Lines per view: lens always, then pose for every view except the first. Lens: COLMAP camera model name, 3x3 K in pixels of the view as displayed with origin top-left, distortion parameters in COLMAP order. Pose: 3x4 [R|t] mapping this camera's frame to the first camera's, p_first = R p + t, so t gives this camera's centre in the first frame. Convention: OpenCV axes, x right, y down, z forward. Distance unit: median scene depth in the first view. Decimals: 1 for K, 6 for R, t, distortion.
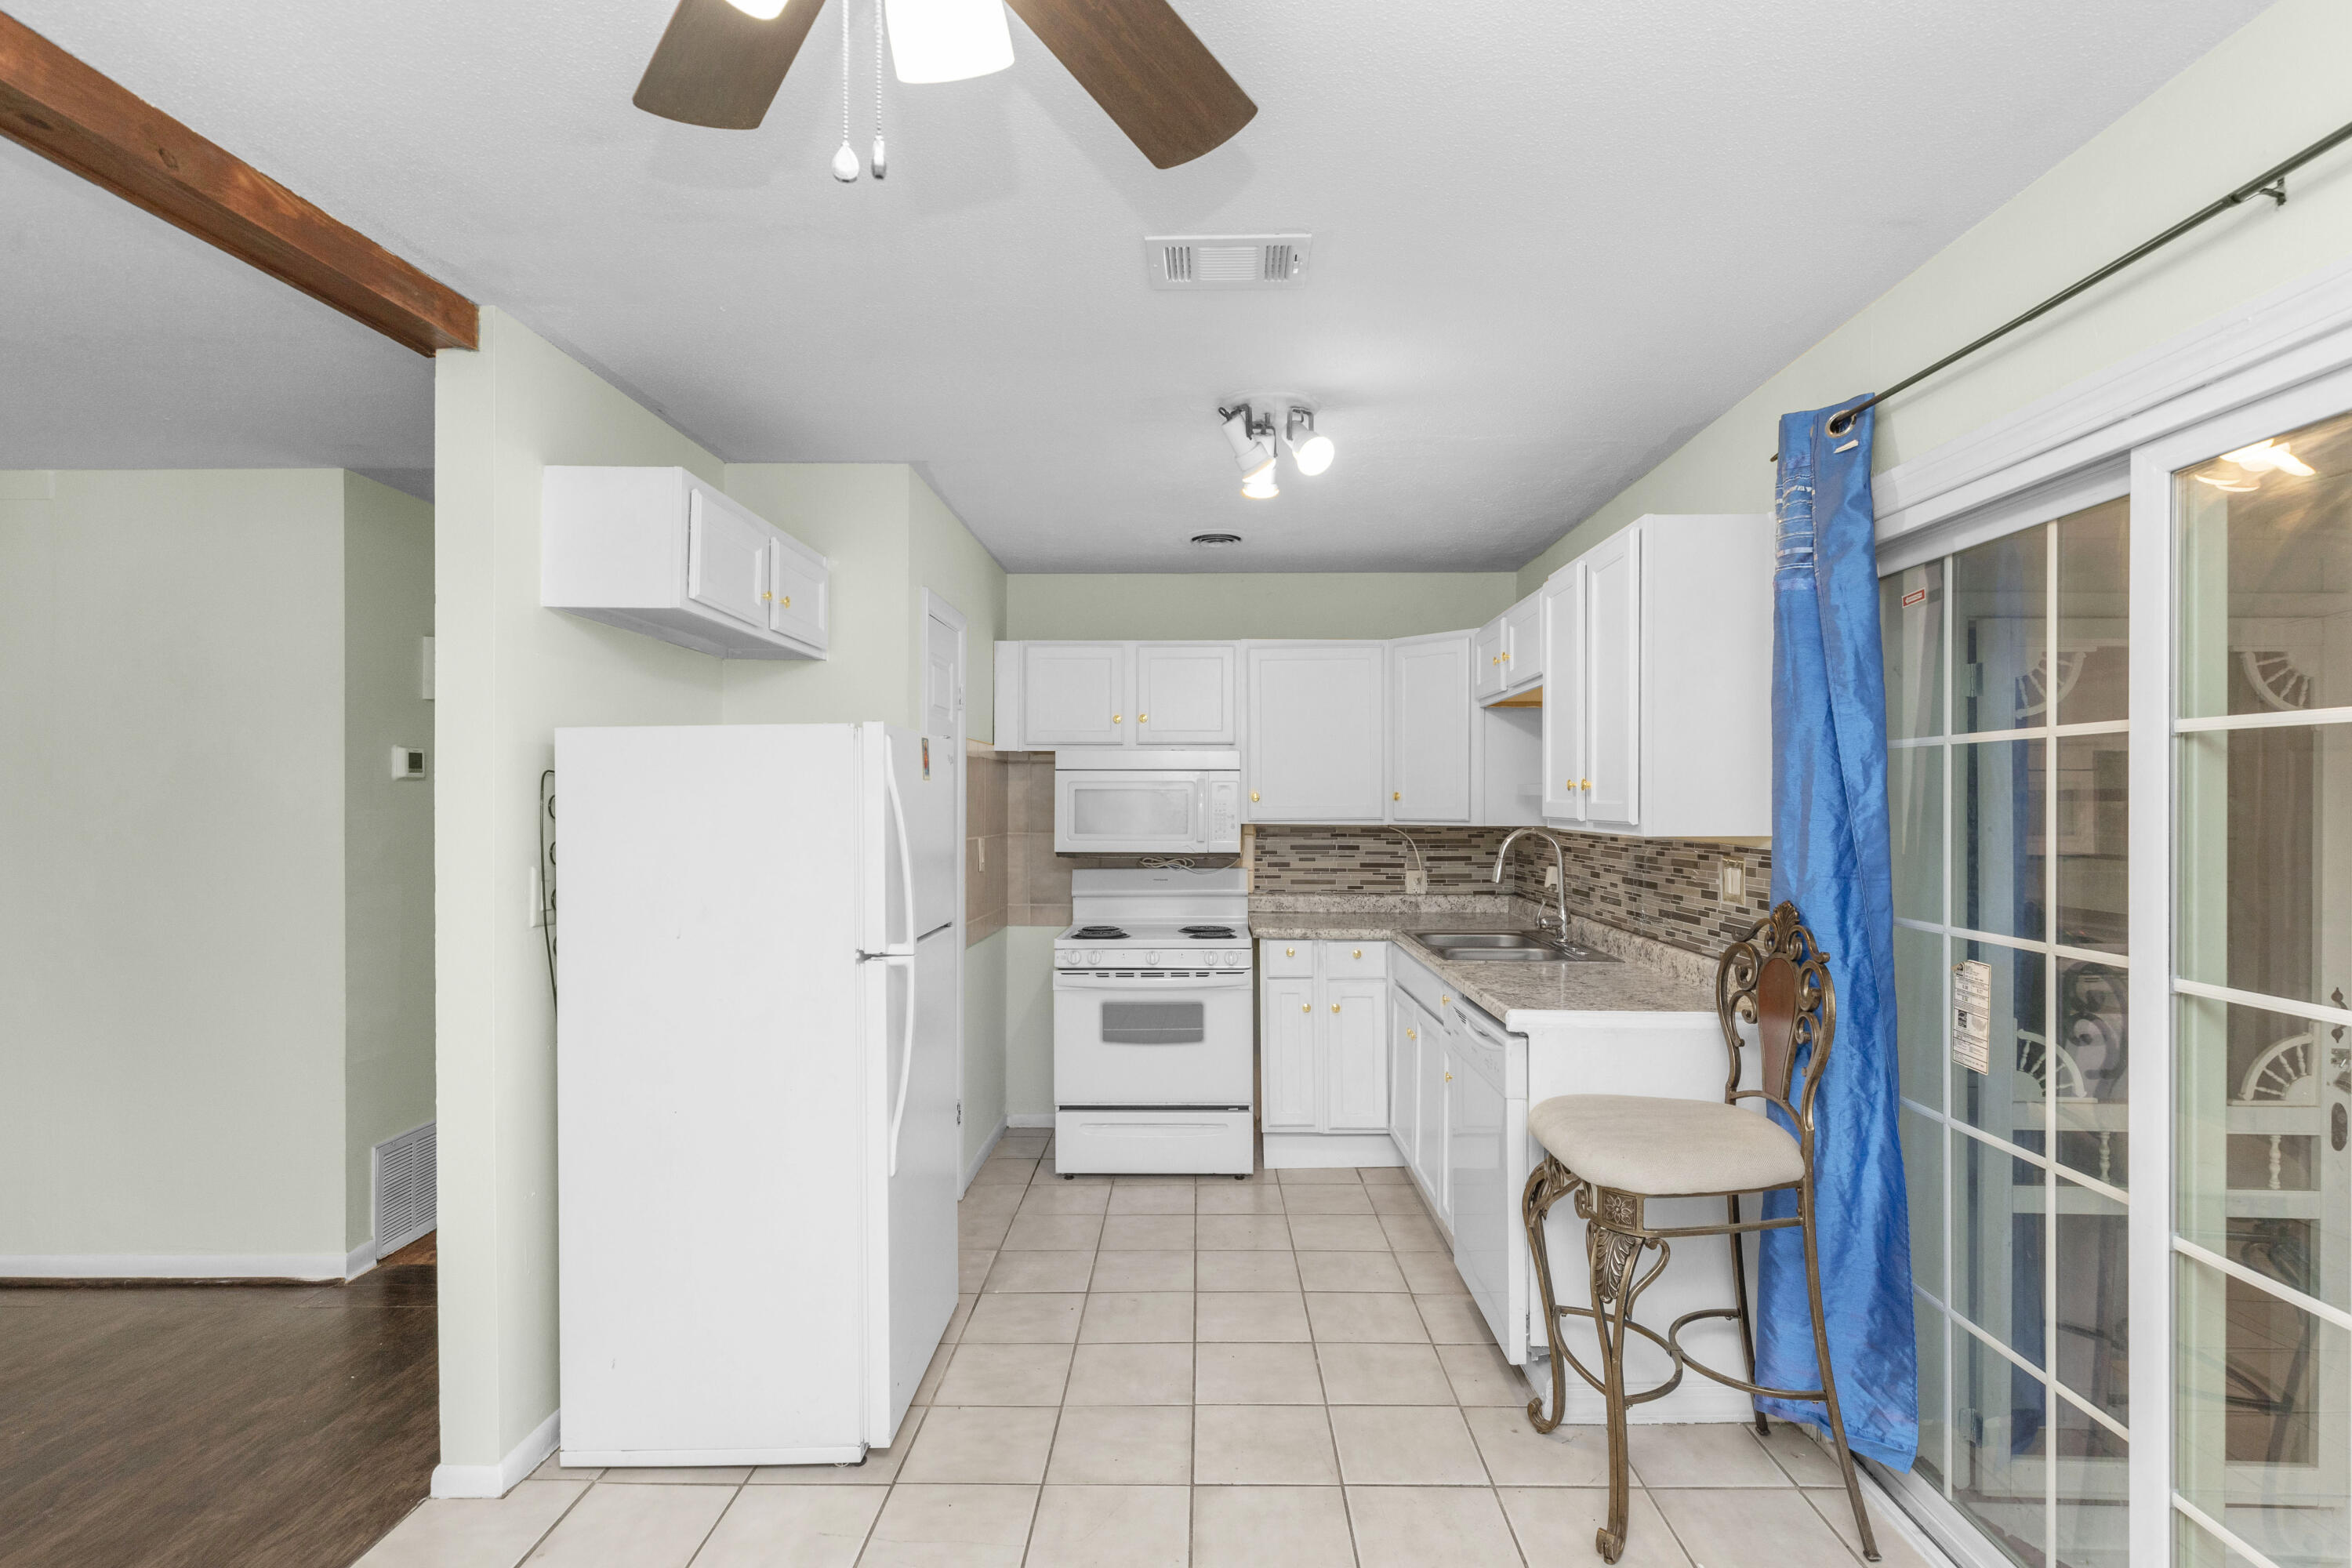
lens RADIAL K [[1109.9, 0, 1190.0], [0, 1109.9, 807.4], [0, 0, 1]] dist [0.002981, -0.001571]
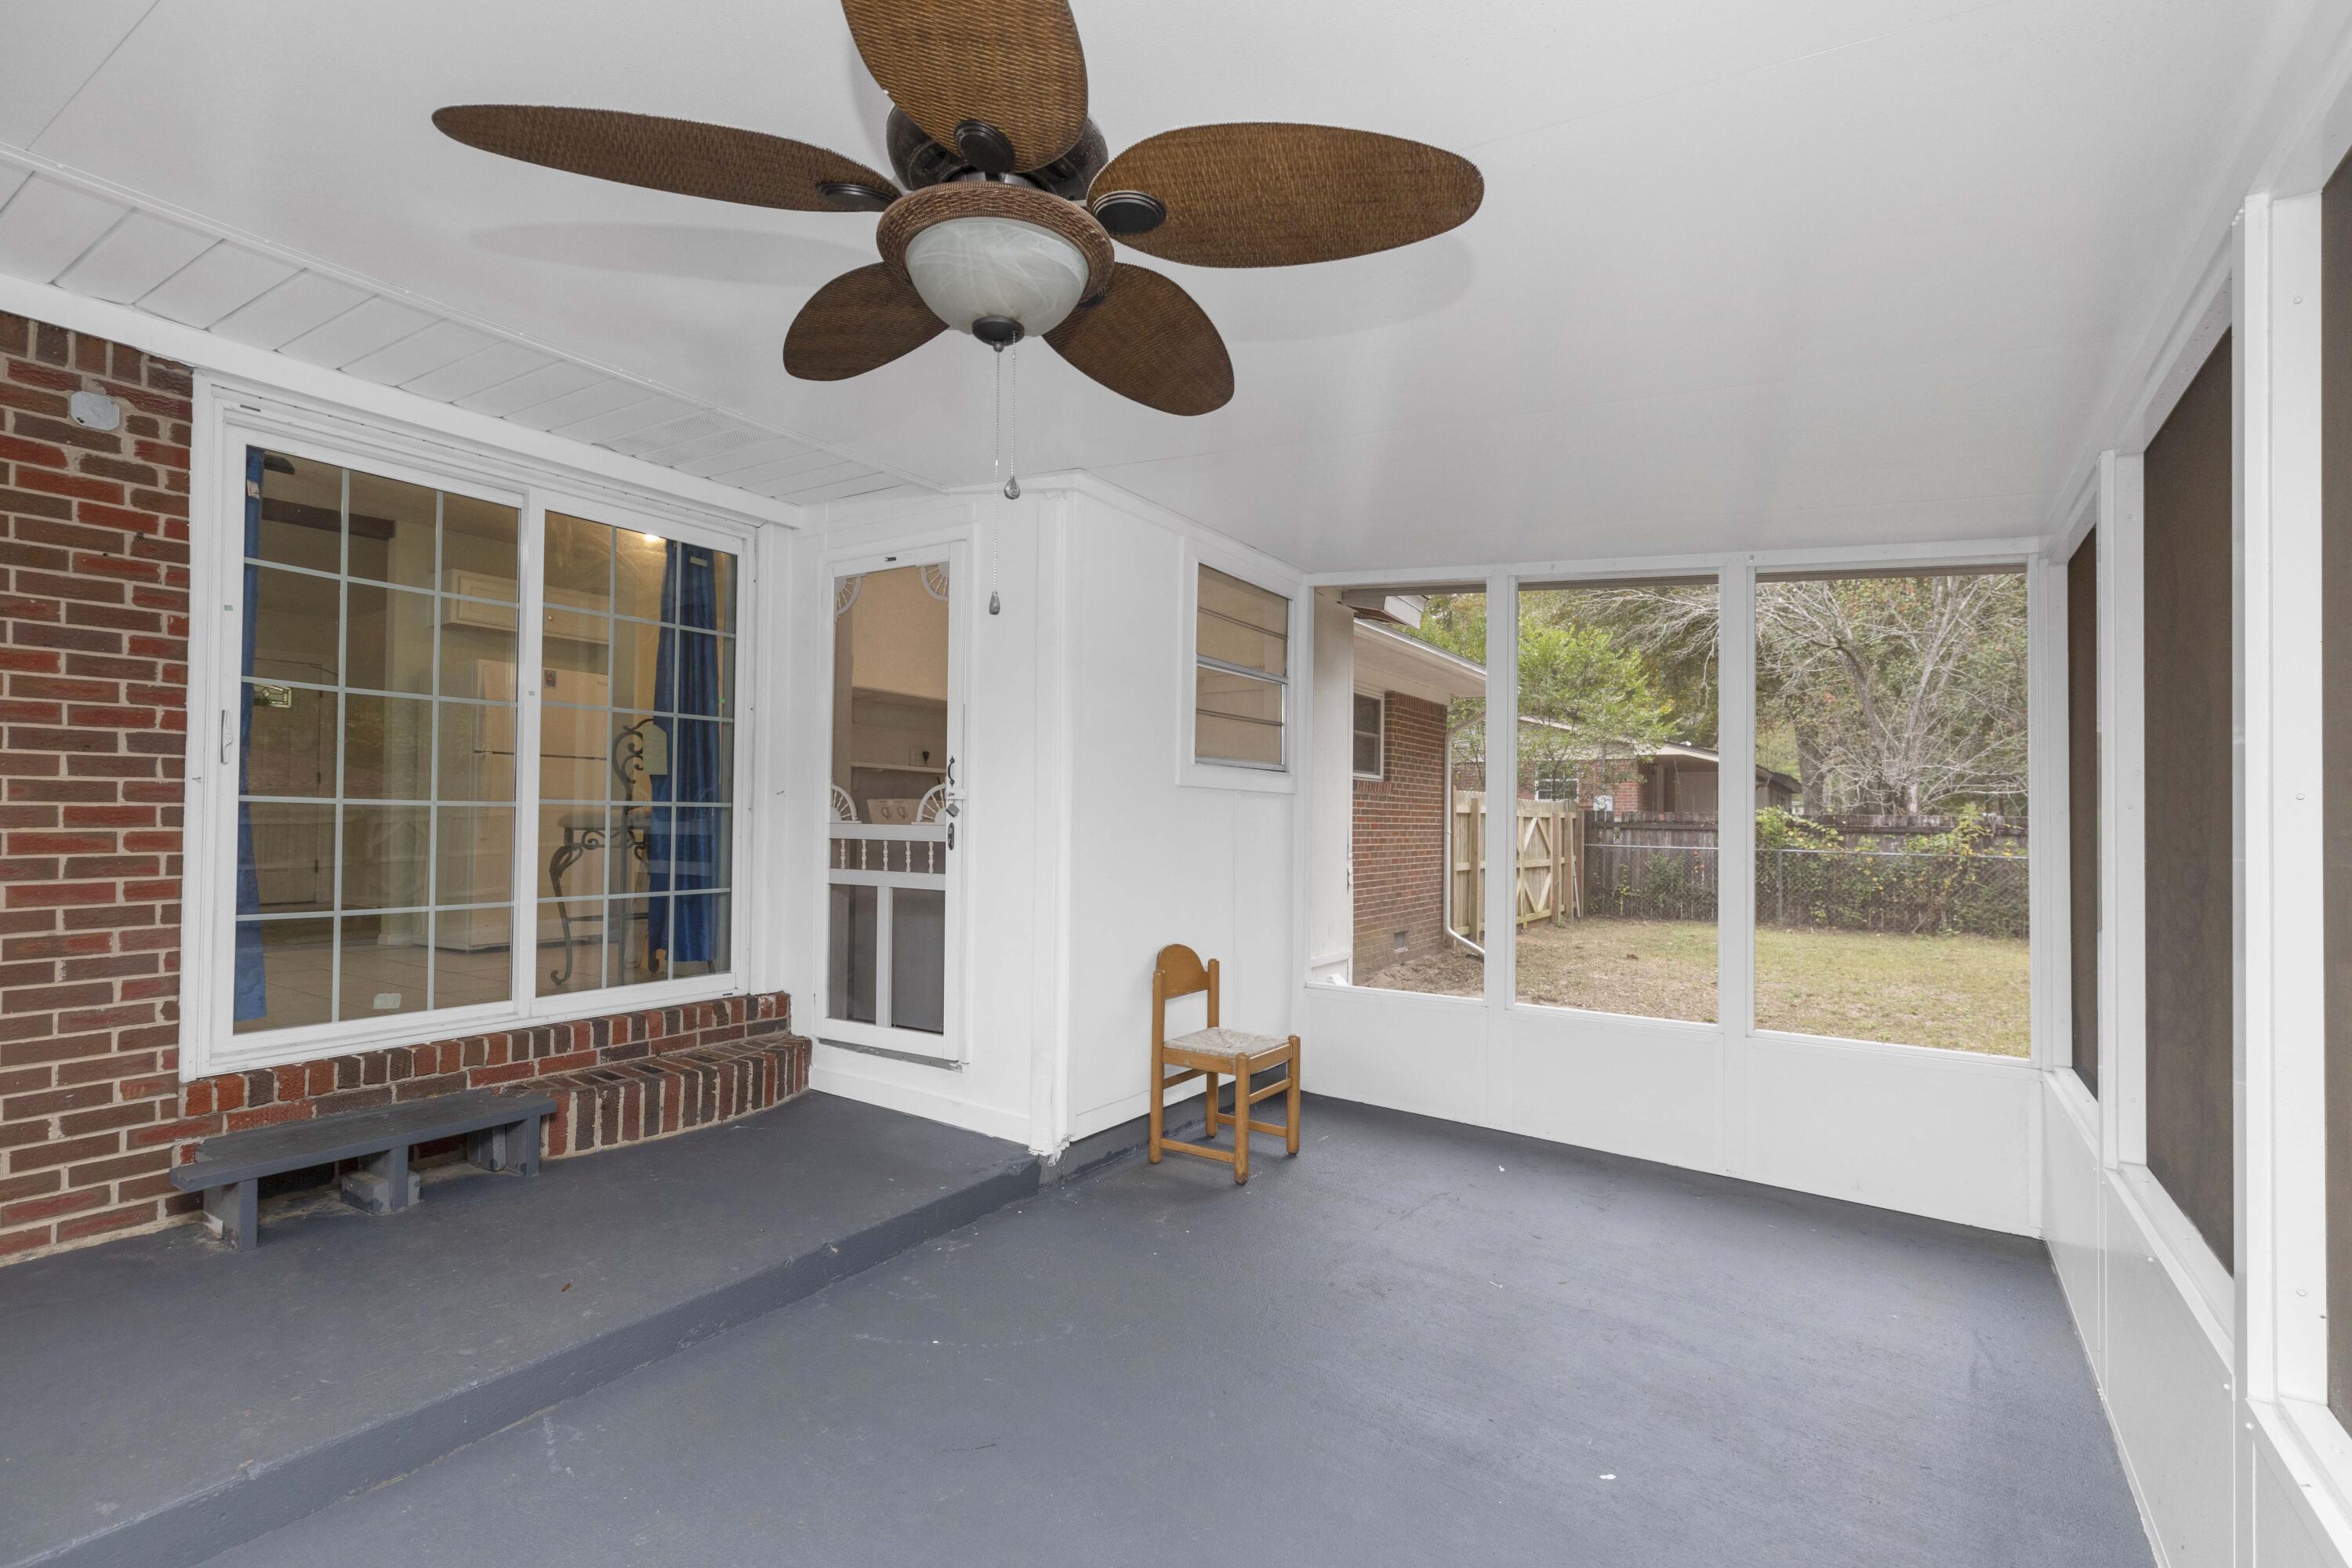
lens RADIAL K [[1085.3, 0, 1195.9], [0, 1085.3, 788.3], [0, 0, 1]] dist [0.009051, -0.000330]
pose [[0.853620, -0.012079, -0.520755, 2.114449], [-0.006736, 0.999392, -0.034222, 0.254271], [0.520852, 0.032721, 0.853020, -0.225776]]
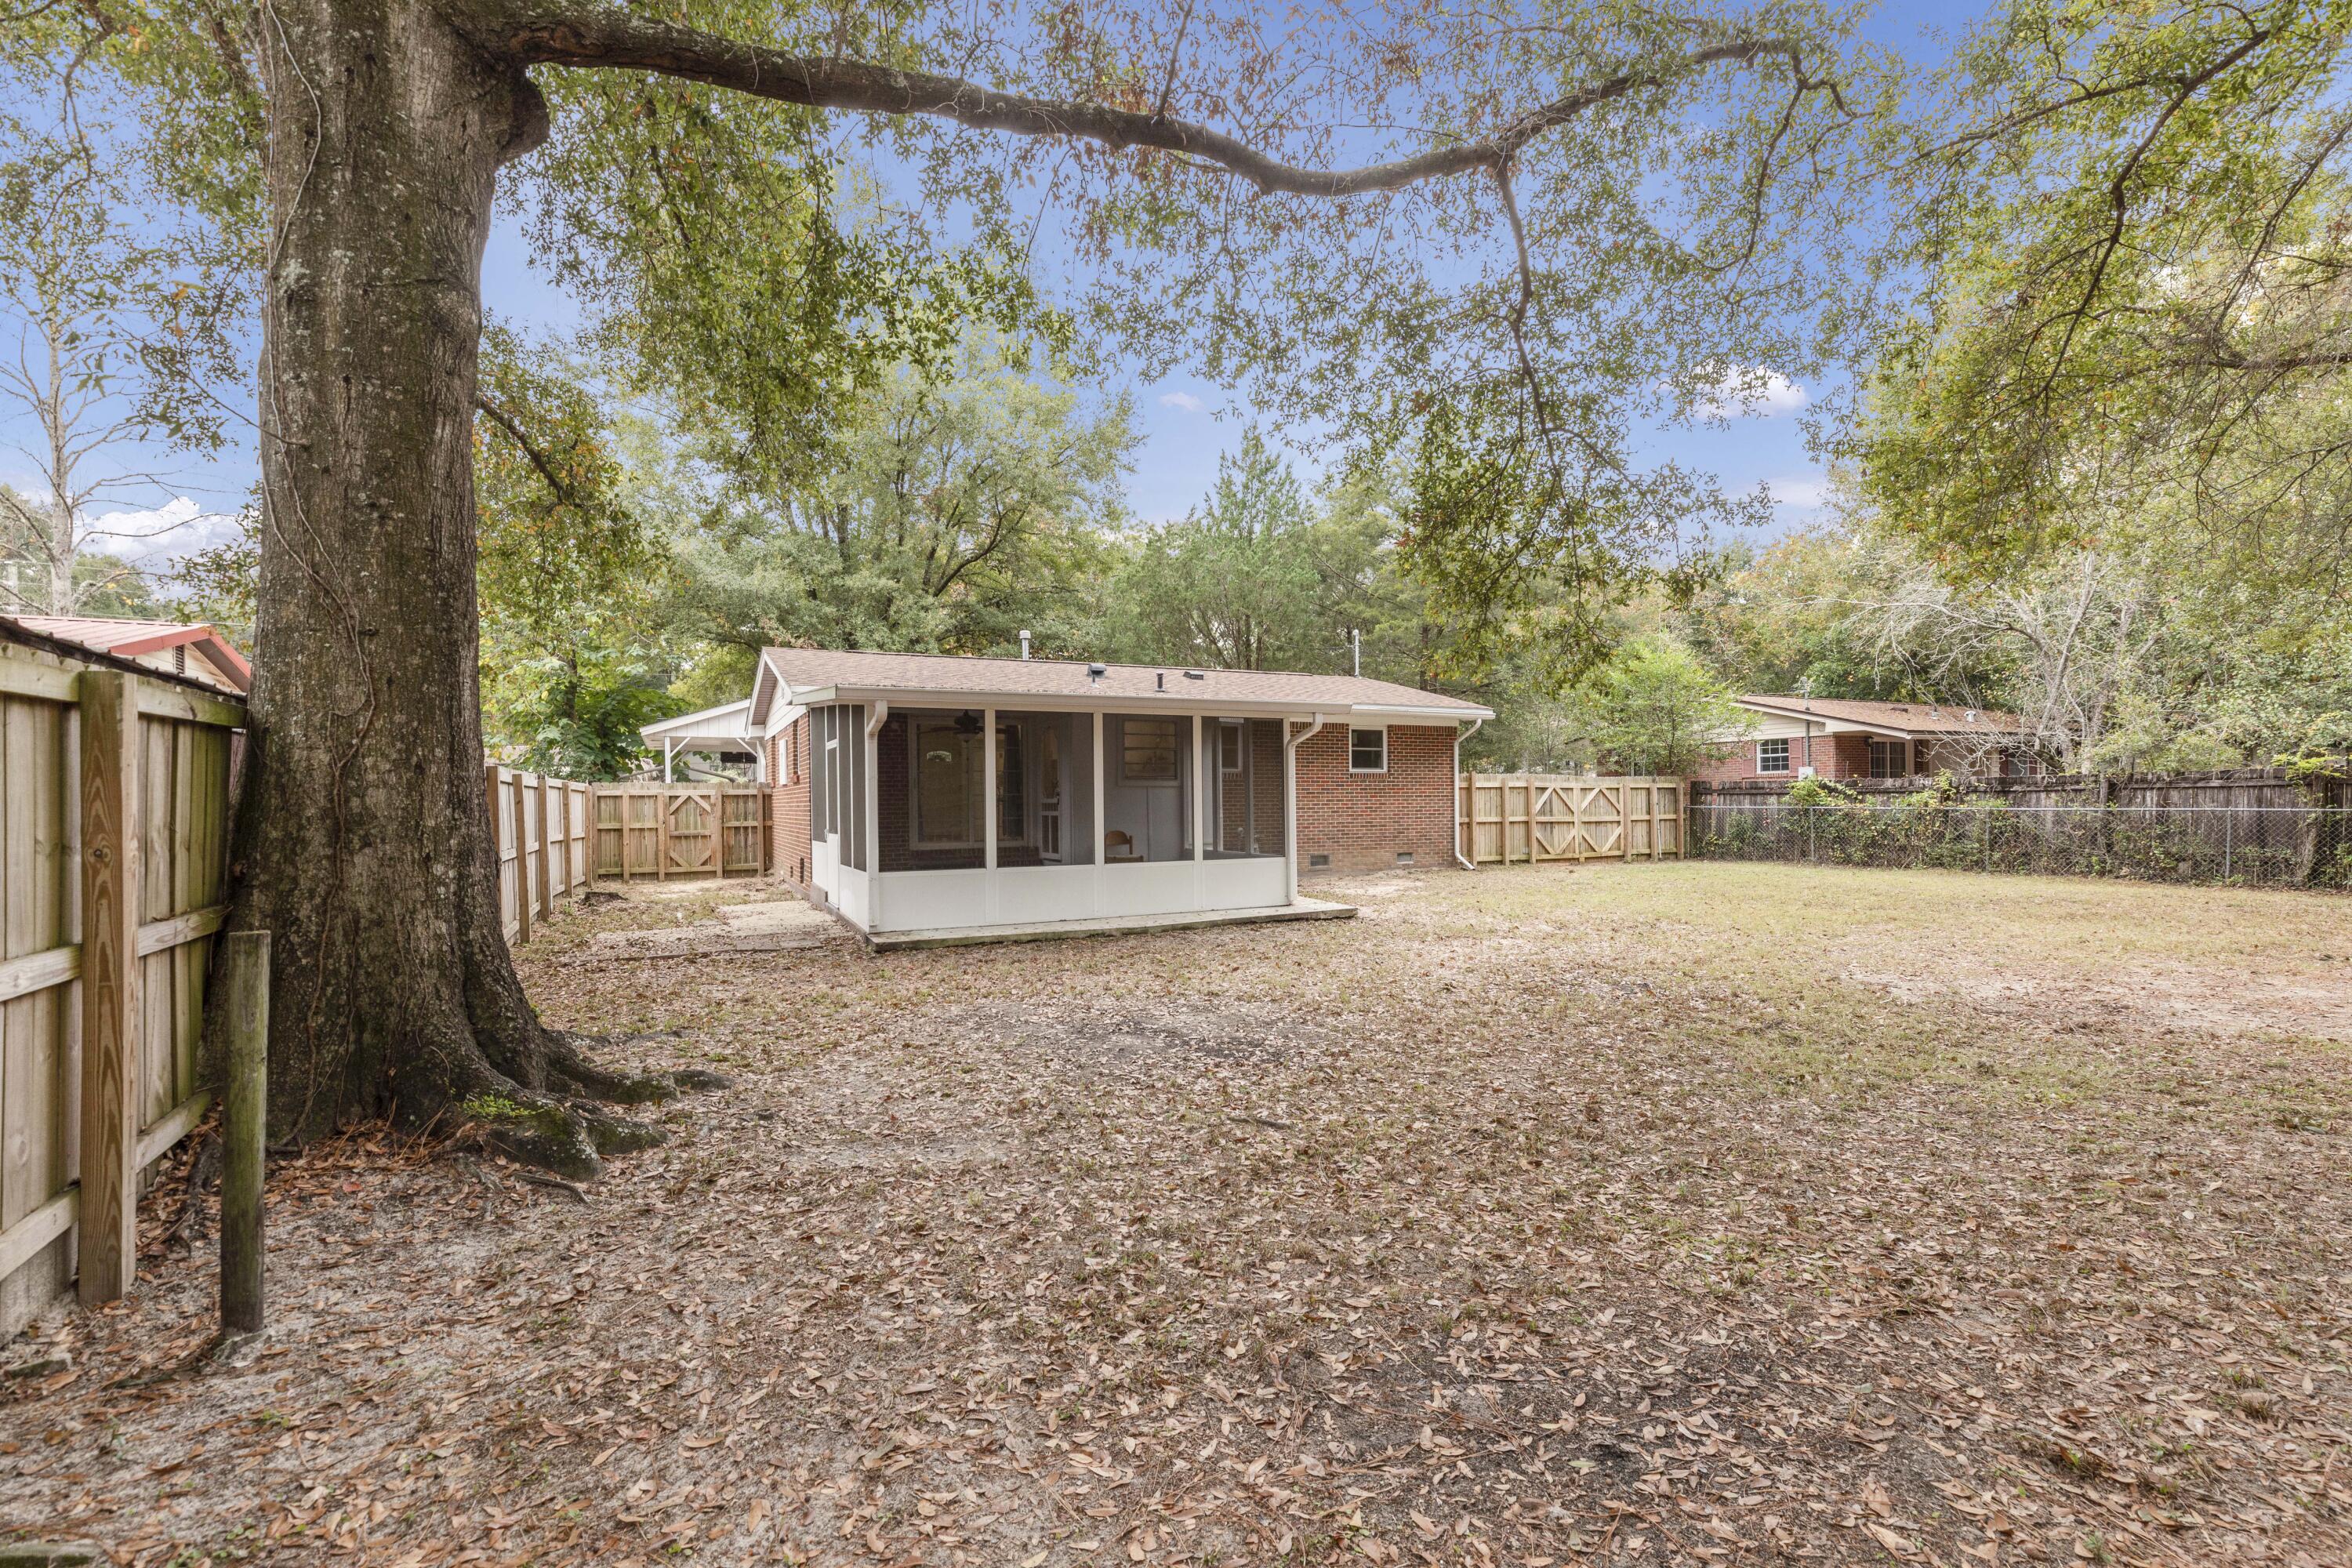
lens RADIAL K [[1109.9, 0, 1215.6], [0, 1109.9, 789.3], [0, 0, 1]] dist [0.002981, -0.001571]
pose [[0.485256, -0.021373, -0.874111, 7.795955], [0.011832, 0.999770, -0.017877, 0.345536], [0.874292, -0.001667, 0.485398, -1.479393]]
